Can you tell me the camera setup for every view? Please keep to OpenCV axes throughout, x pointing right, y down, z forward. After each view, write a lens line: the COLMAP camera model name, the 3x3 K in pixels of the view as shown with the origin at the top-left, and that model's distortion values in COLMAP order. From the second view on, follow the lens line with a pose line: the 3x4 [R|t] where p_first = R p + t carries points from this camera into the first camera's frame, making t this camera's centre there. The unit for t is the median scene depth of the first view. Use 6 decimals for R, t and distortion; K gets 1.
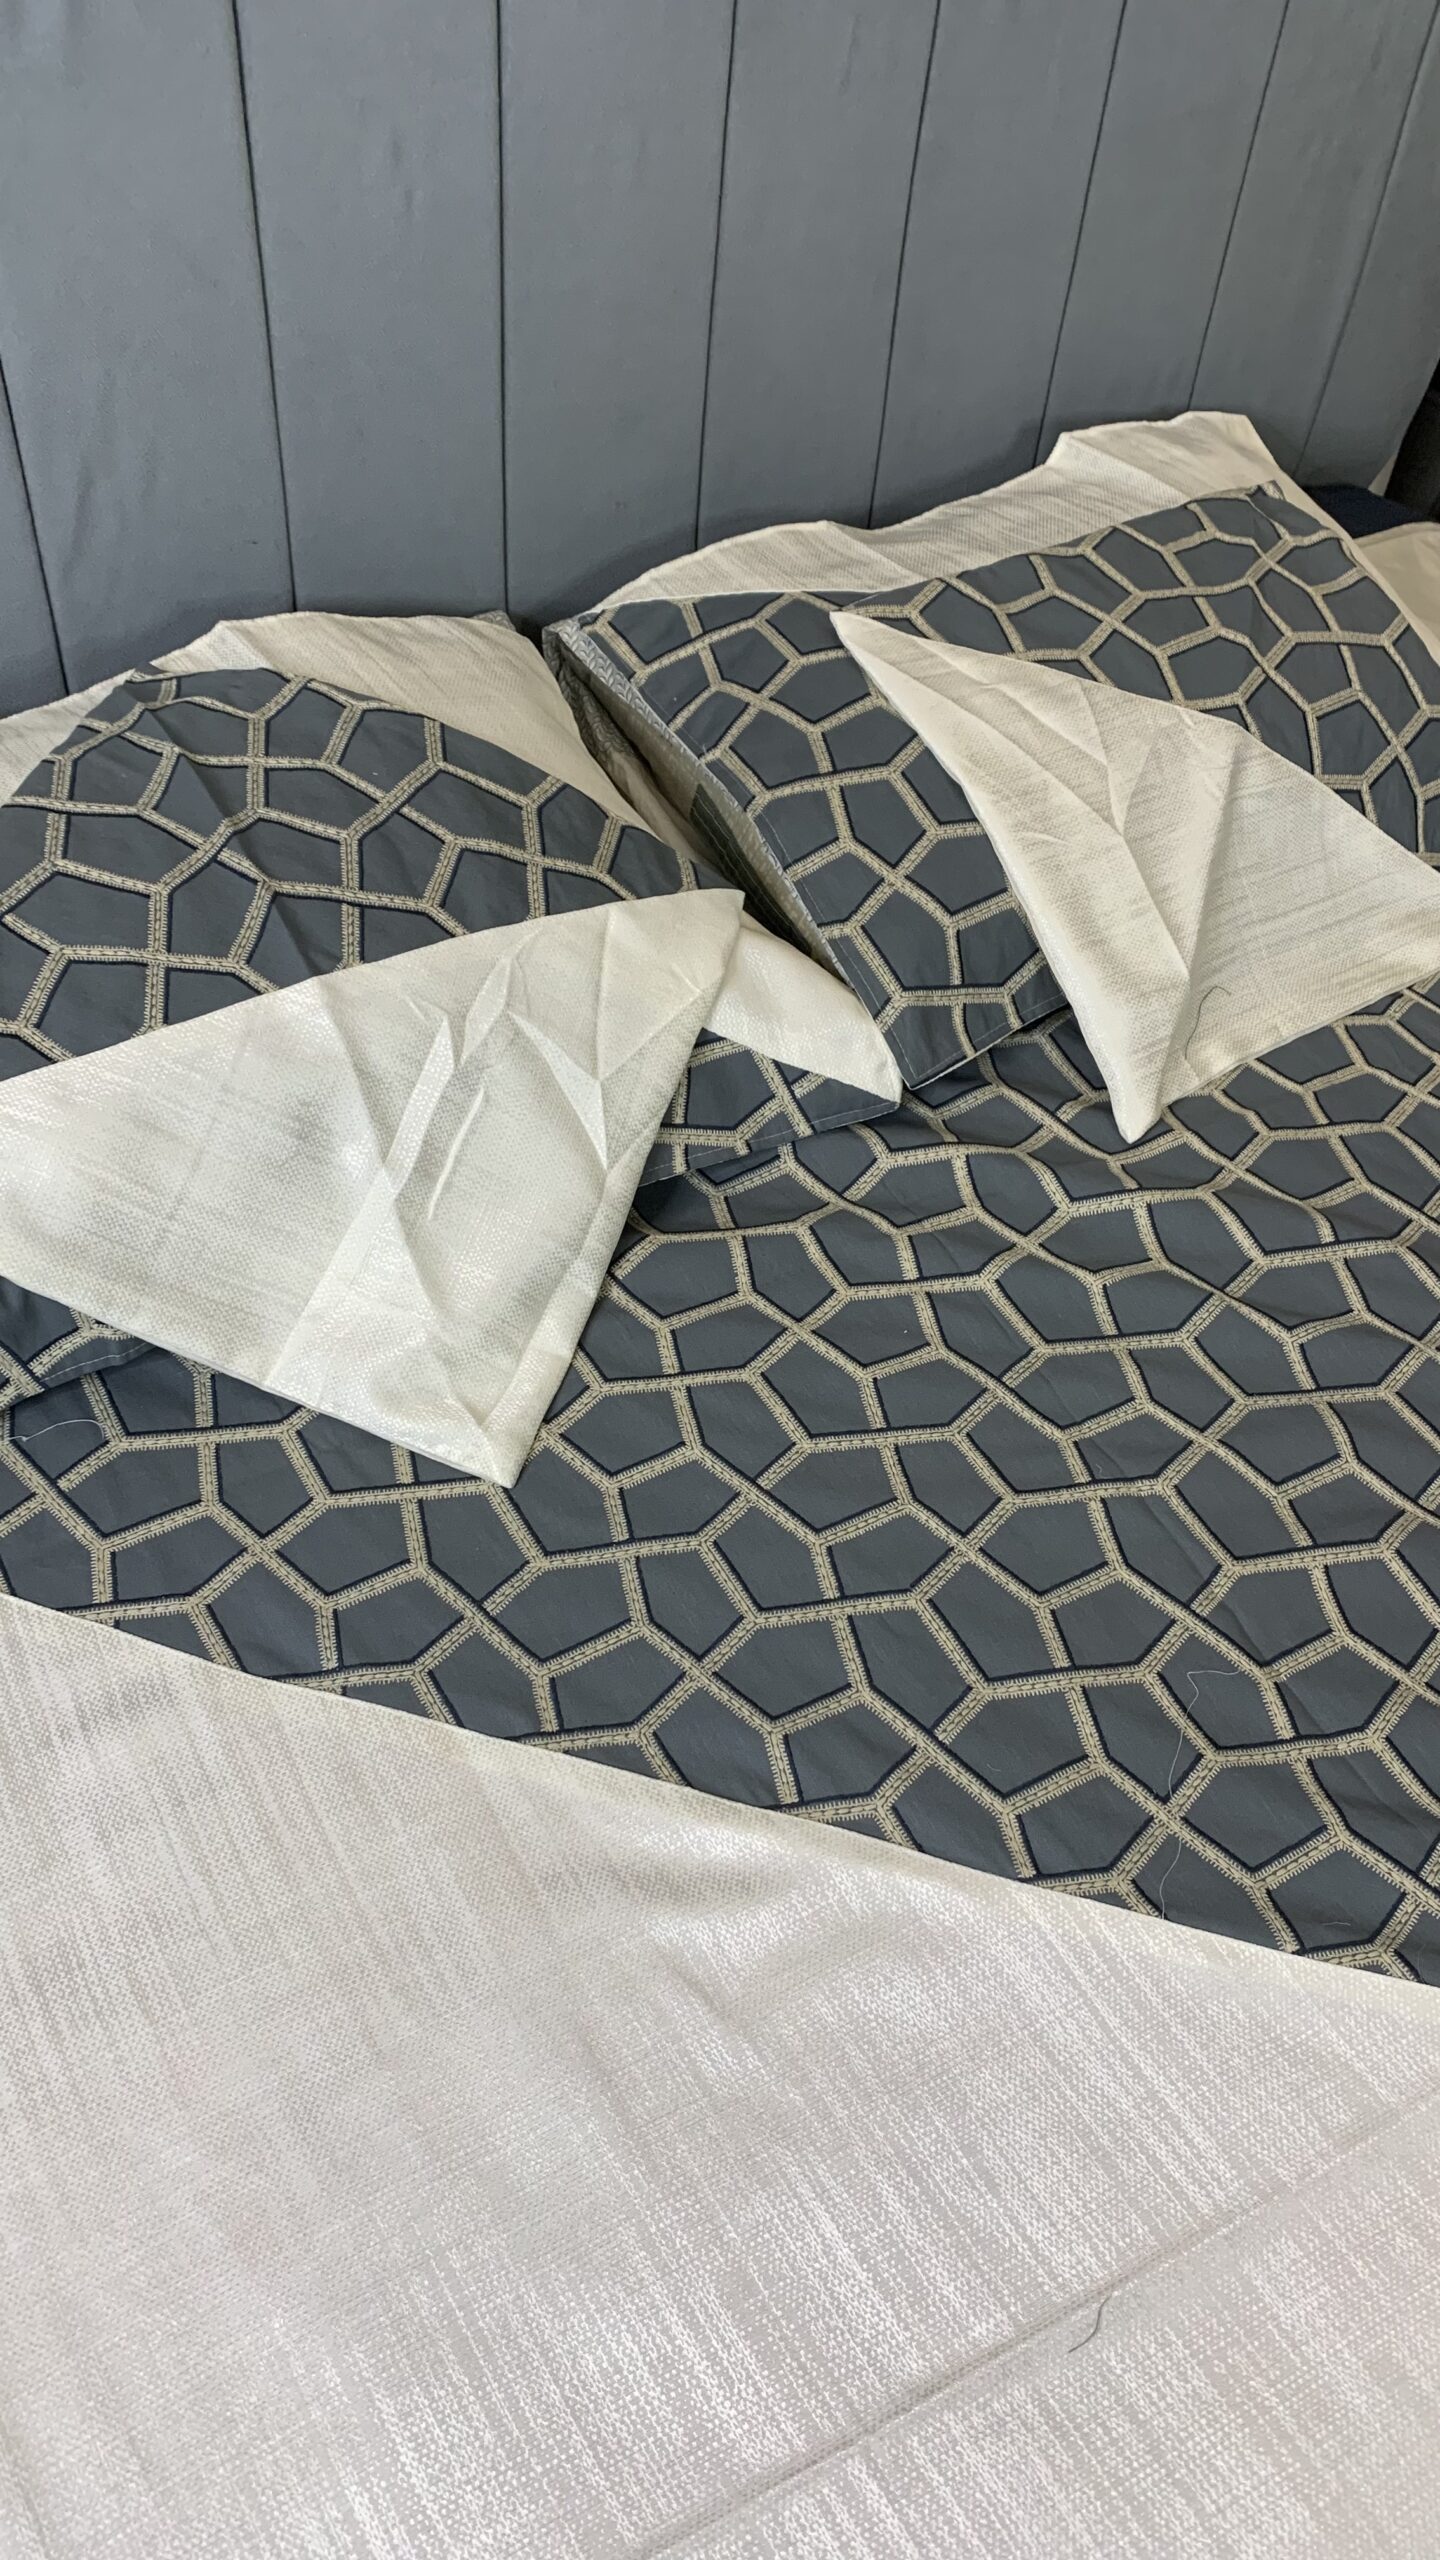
lens RADIAL K [[1884.8, 0, 716.9], [0, 1884.8, 1244.8], [0, 0, 1]] dist [0.004085, 0.003889]
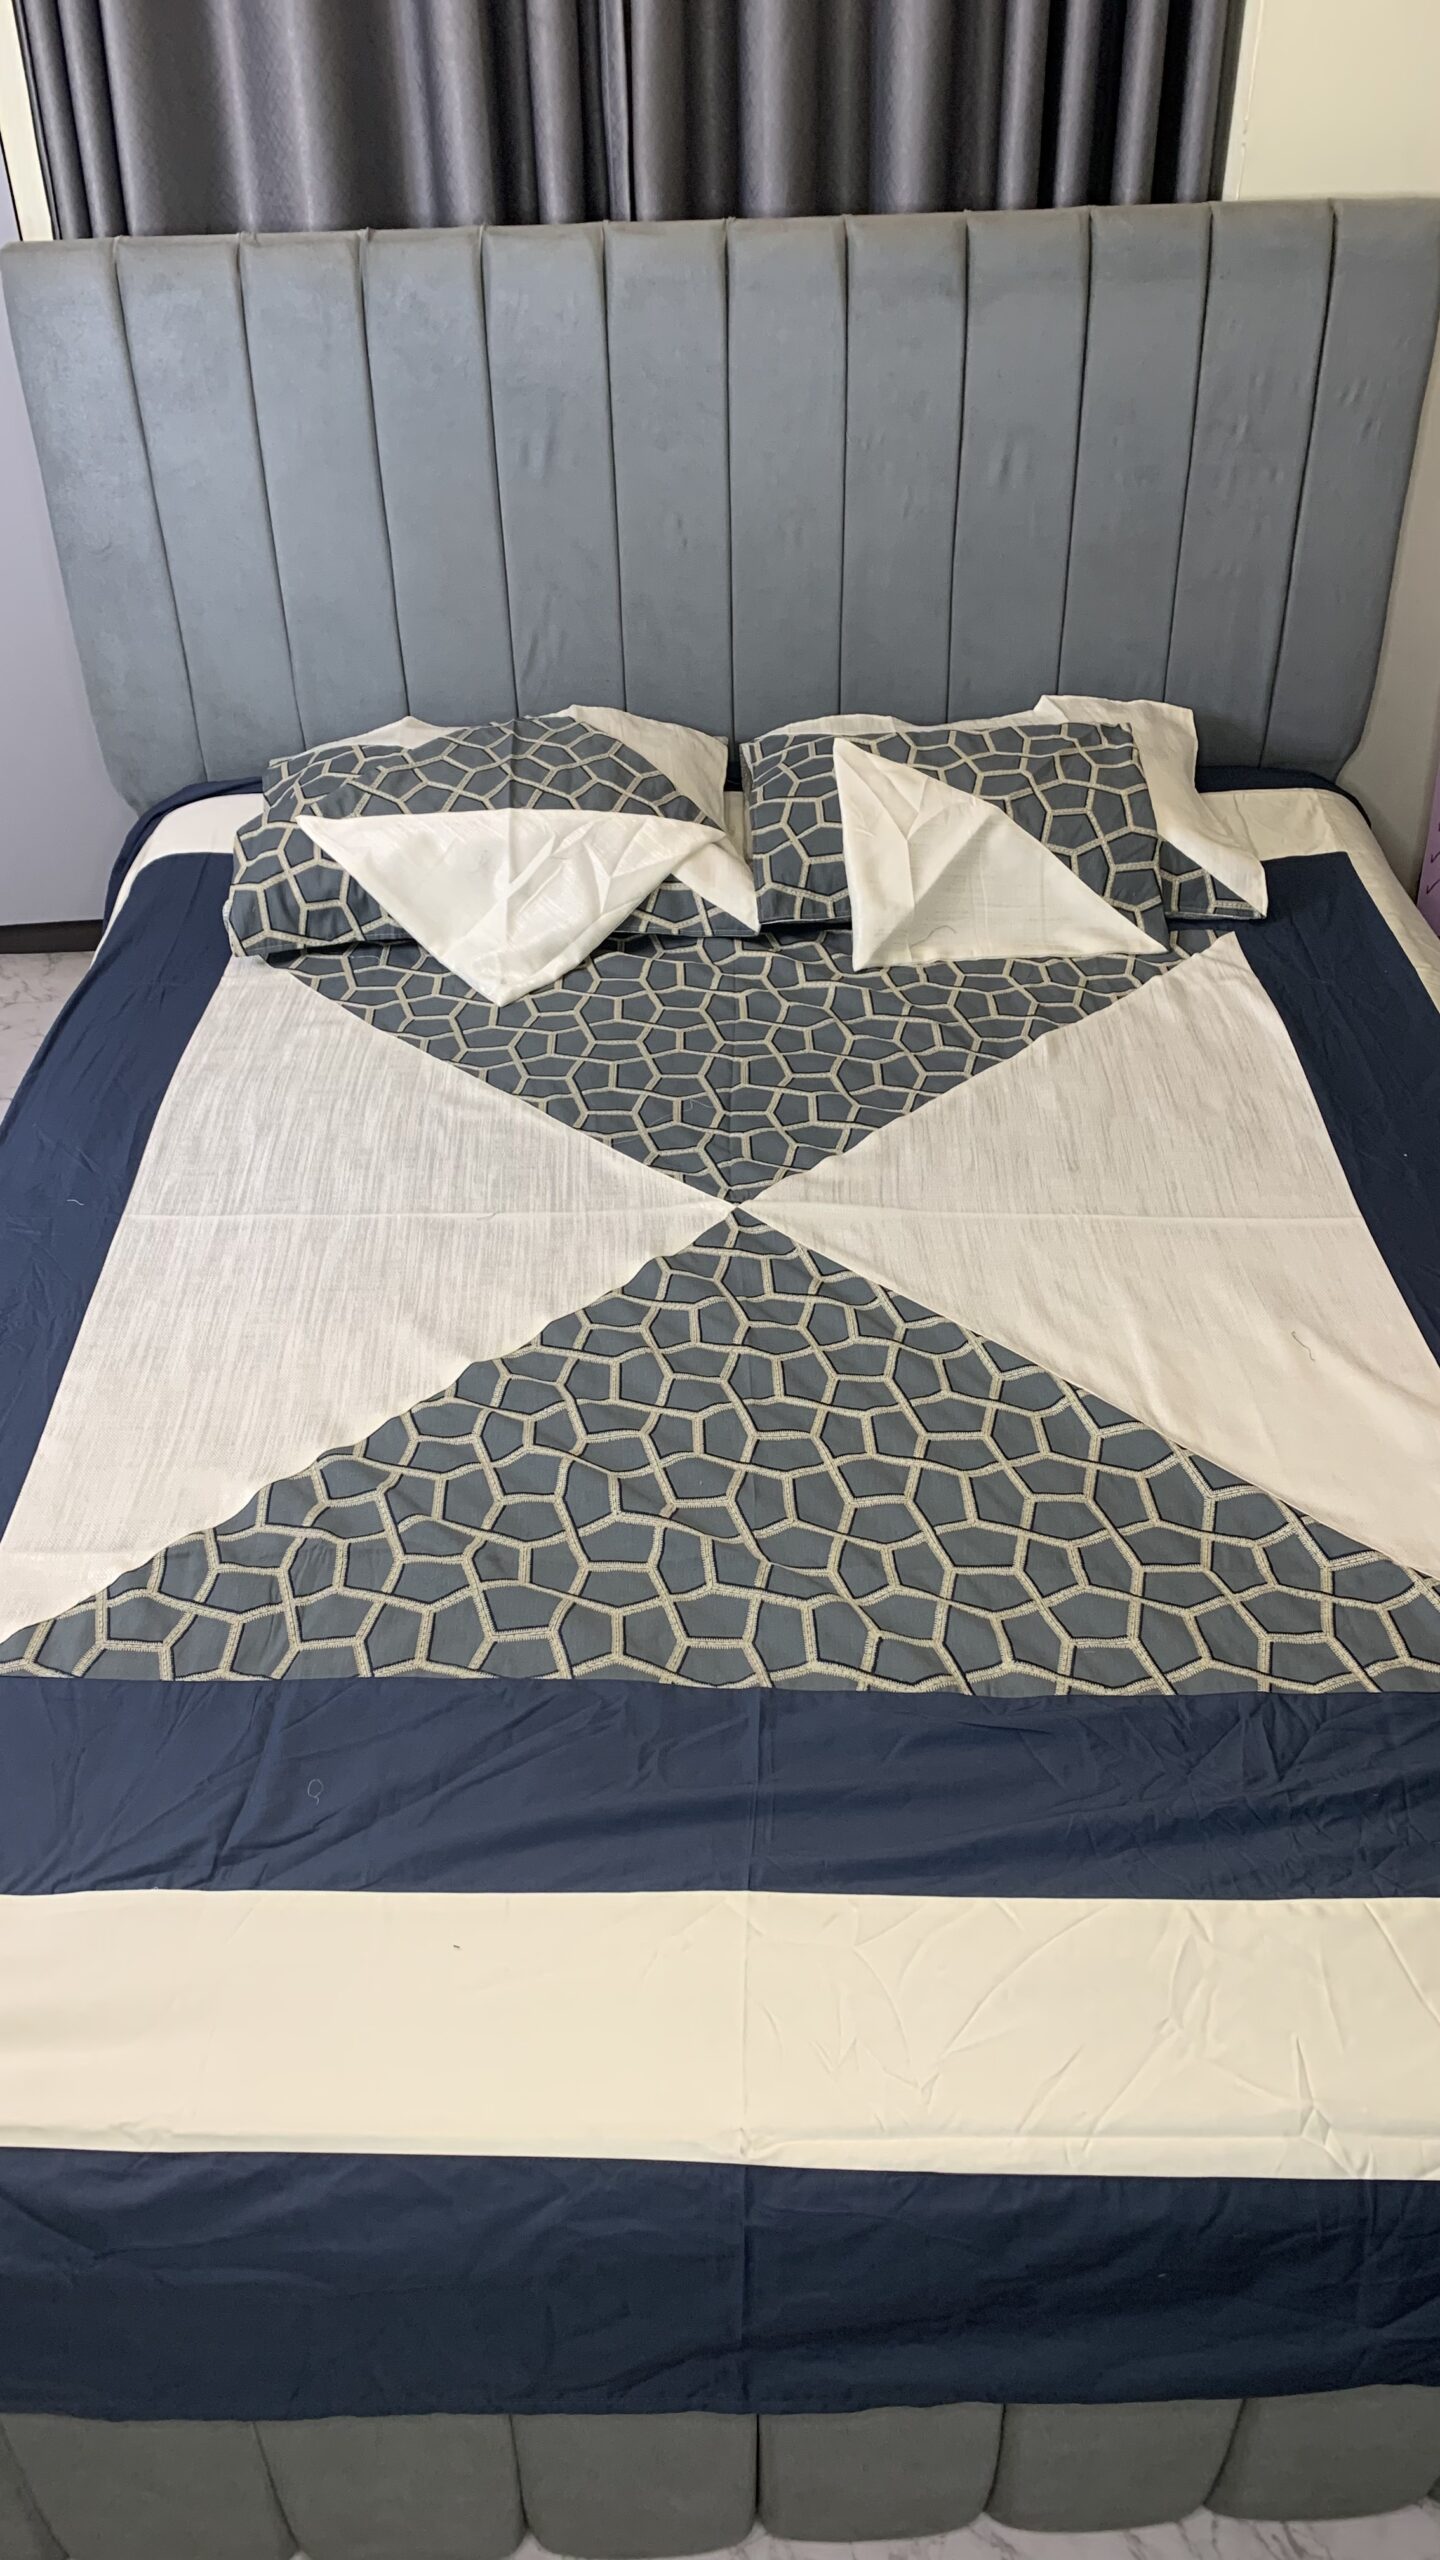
lens RADIAL K [[1910.9, 0, 717.7], [0, 1910.9, 1261.8], [0, 0, 1]] dist [-0.004220, -0.003489]
pose [[0.861787, 0.223901, -0.455183, 1.161059], [-0.320608, 0.935783, -0.146696, 0.623137], [0.393107, 0.272356, 0.878230, -0.833515]]
